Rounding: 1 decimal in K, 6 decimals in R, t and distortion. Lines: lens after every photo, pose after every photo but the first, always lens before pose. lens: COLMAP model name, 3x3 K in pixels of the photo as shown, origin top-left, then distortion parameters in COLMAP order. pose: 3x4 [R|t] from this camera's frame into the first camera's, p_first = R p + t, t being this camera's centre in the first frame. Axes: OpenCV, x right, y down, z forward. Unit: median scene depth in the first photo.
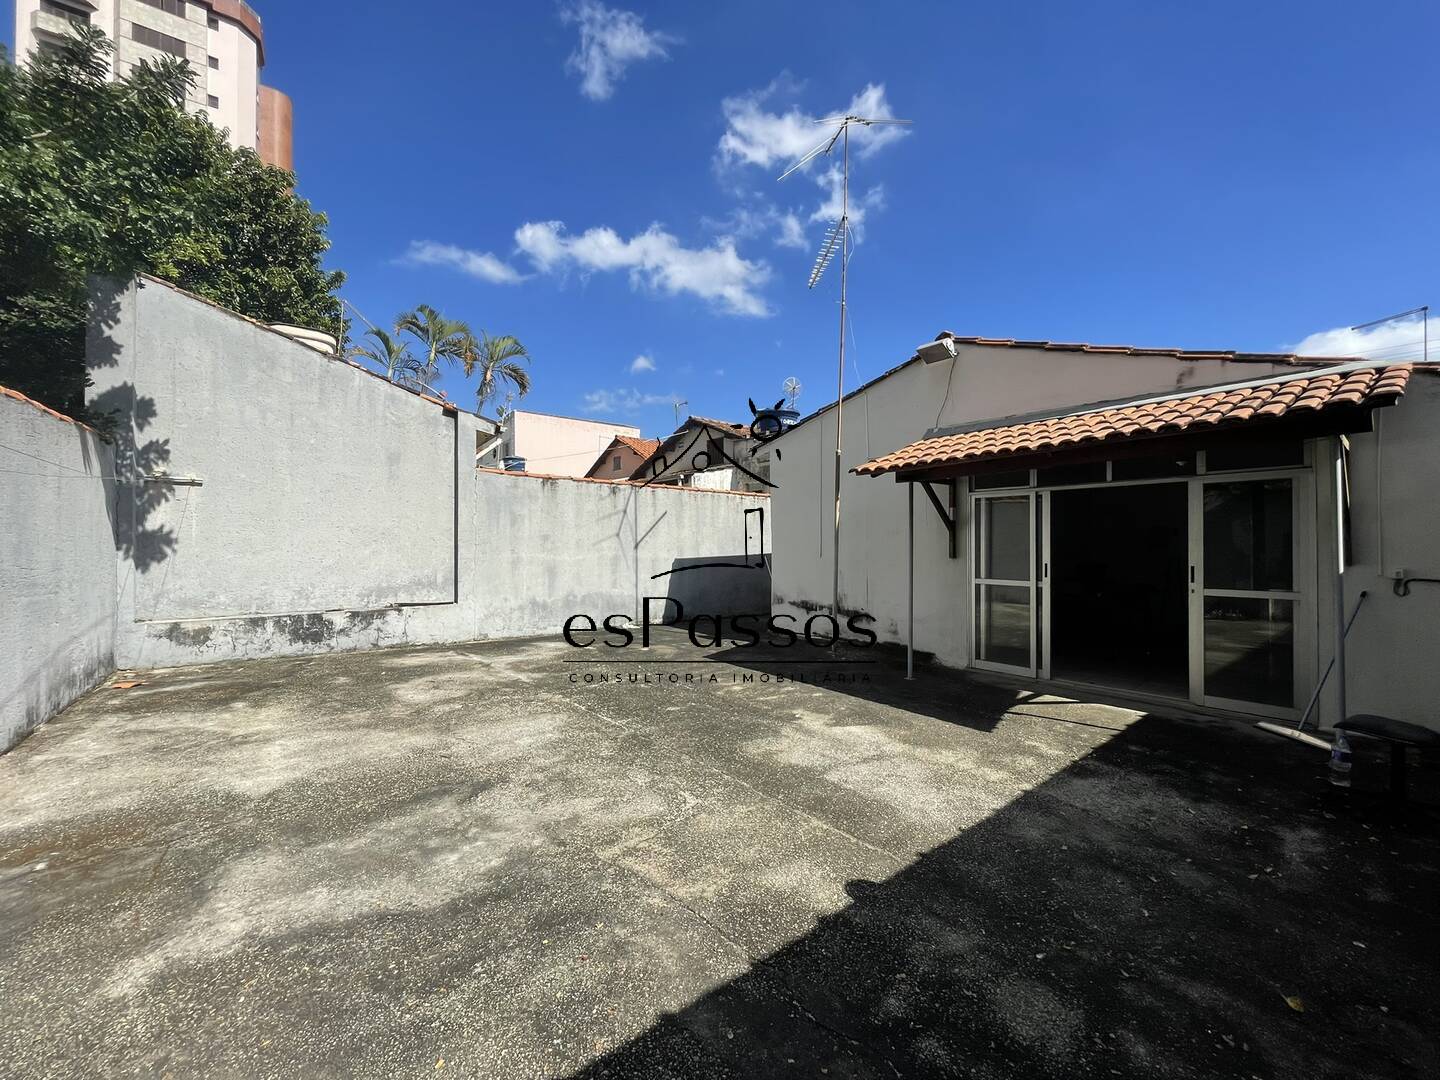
lens RADIAL K [[578.2, 0, 718.2], [0, 578.2, 541.5], [0, 0, 1]] dist [-0.001067, -0.000561]
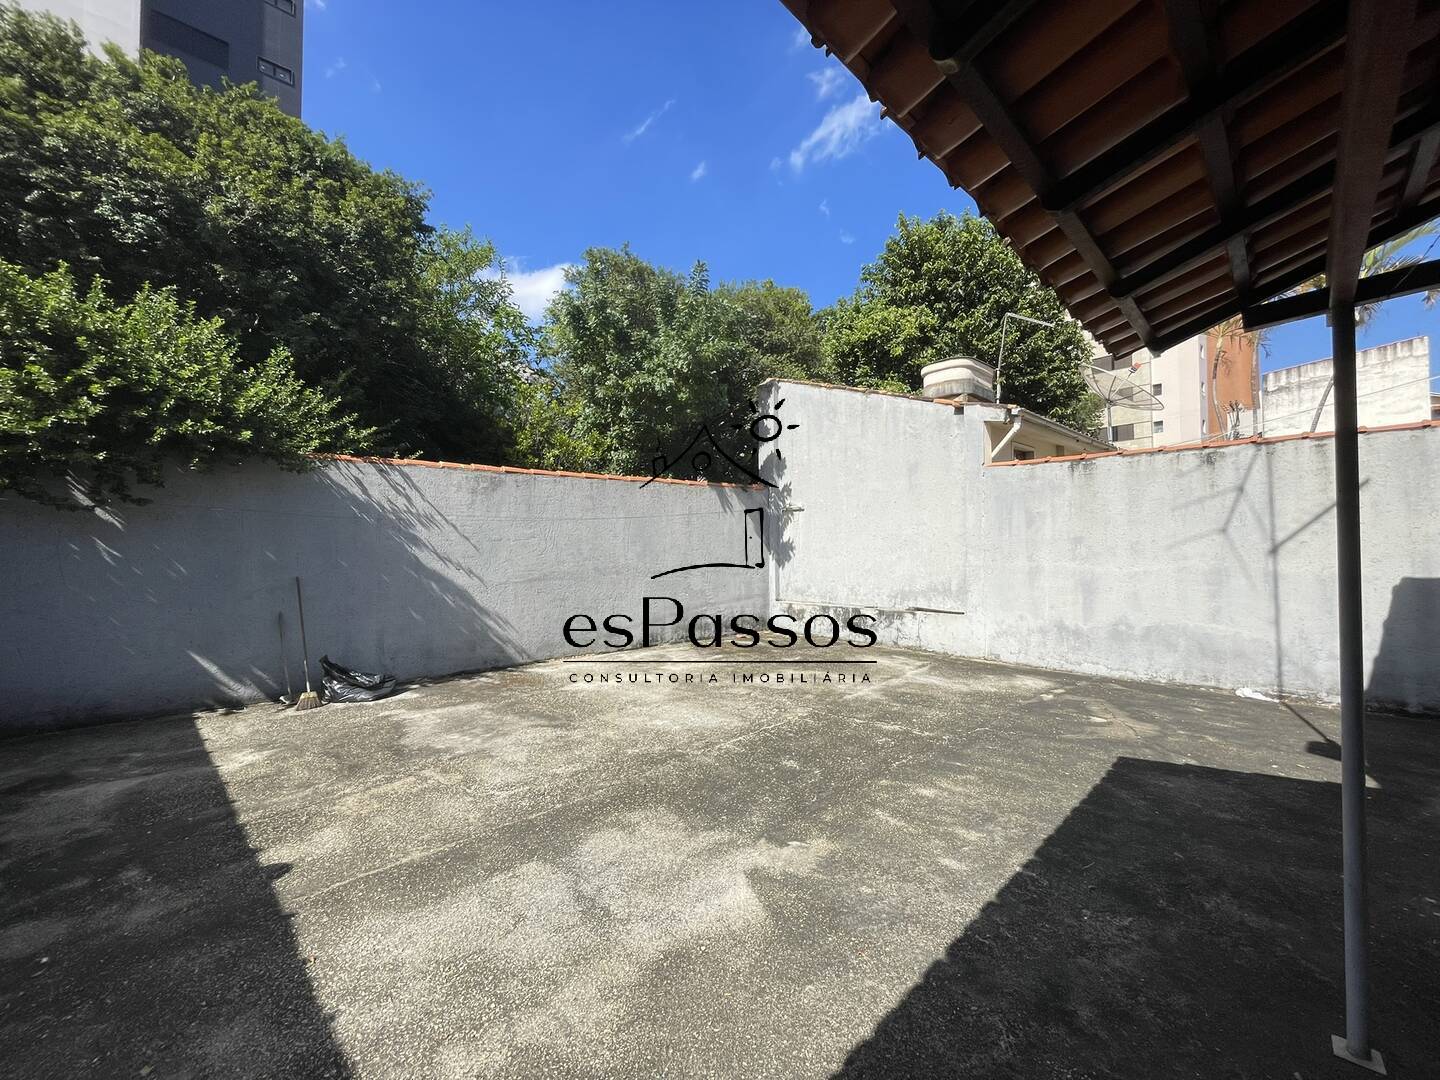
lens RADIAL K [[578.2, 0, 718.2], [0, 578.2, 541.5], [0, 0, 1]] dist [-0.001067, -0.000561]
pose [[0.106321, -0.019246, -0.994146, 0.543112], [0.008884, 0.999791, -0.018405, 0.005755], [0.994292, -0.006875, 0.106469, 0.657354]]
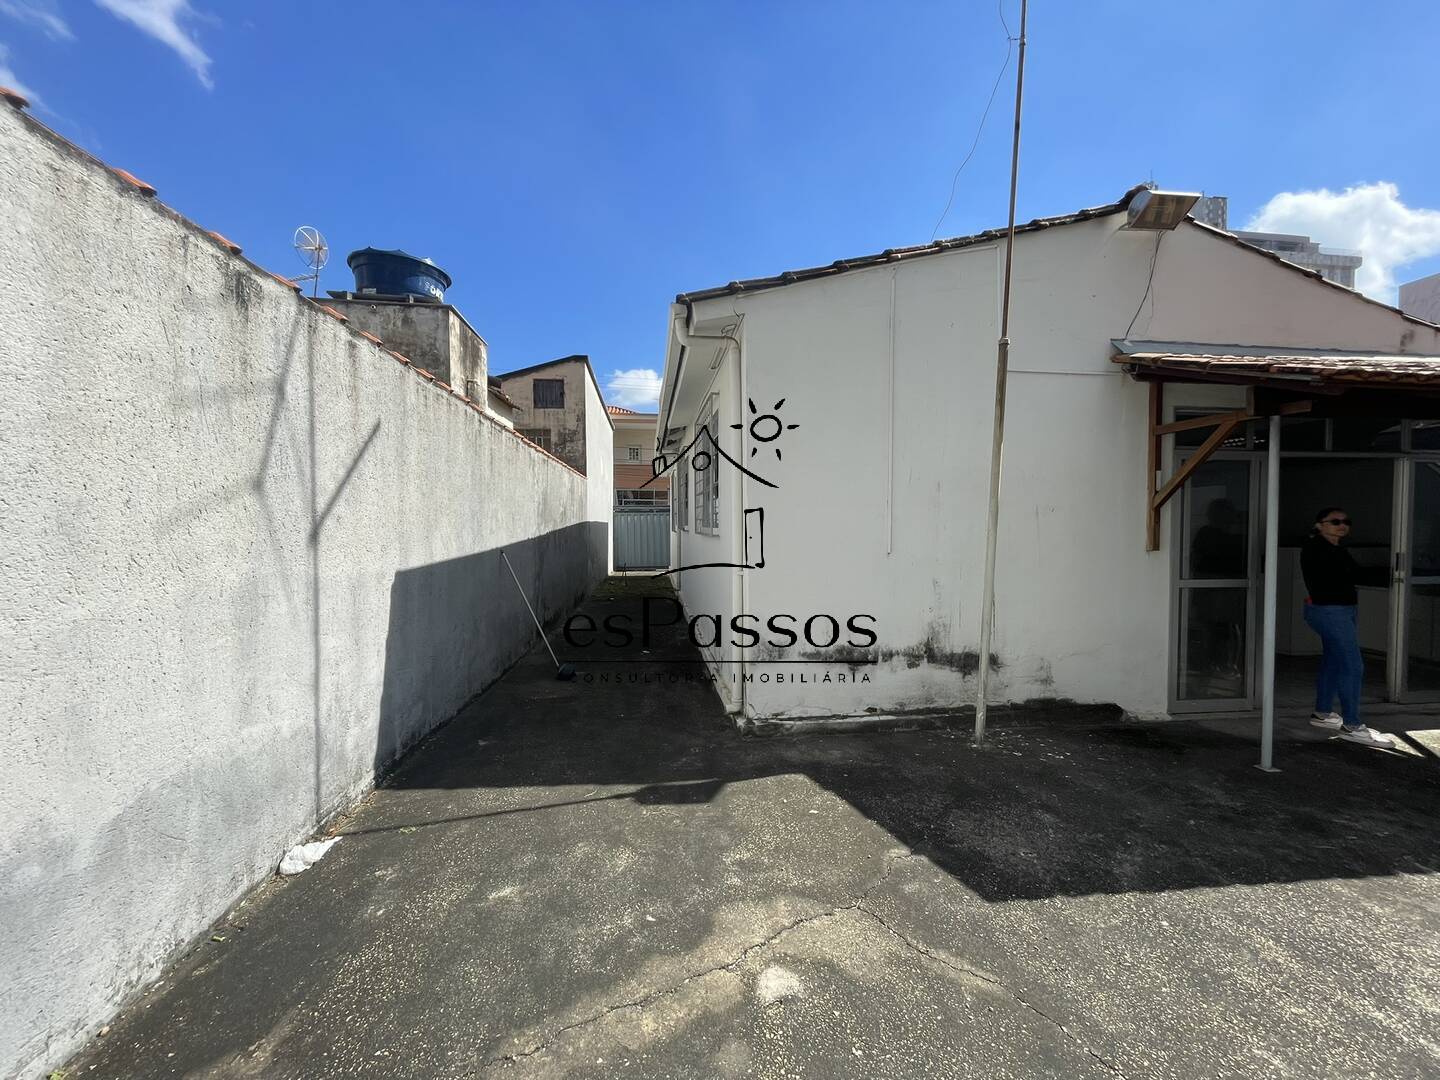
lens RADIAL K [[578.2, 0, 718.2], [0, 578.2, 541.5], [0, 0, 1]] dist [-0.001067, -0.000561]
pose [[0.544229, -0.021707, 0.838656, -0.408482], [-0.003724, 0.999593, 0.028288, 0.002931], [-0.838928, -0.018518, 0.543927, 1.102107]]
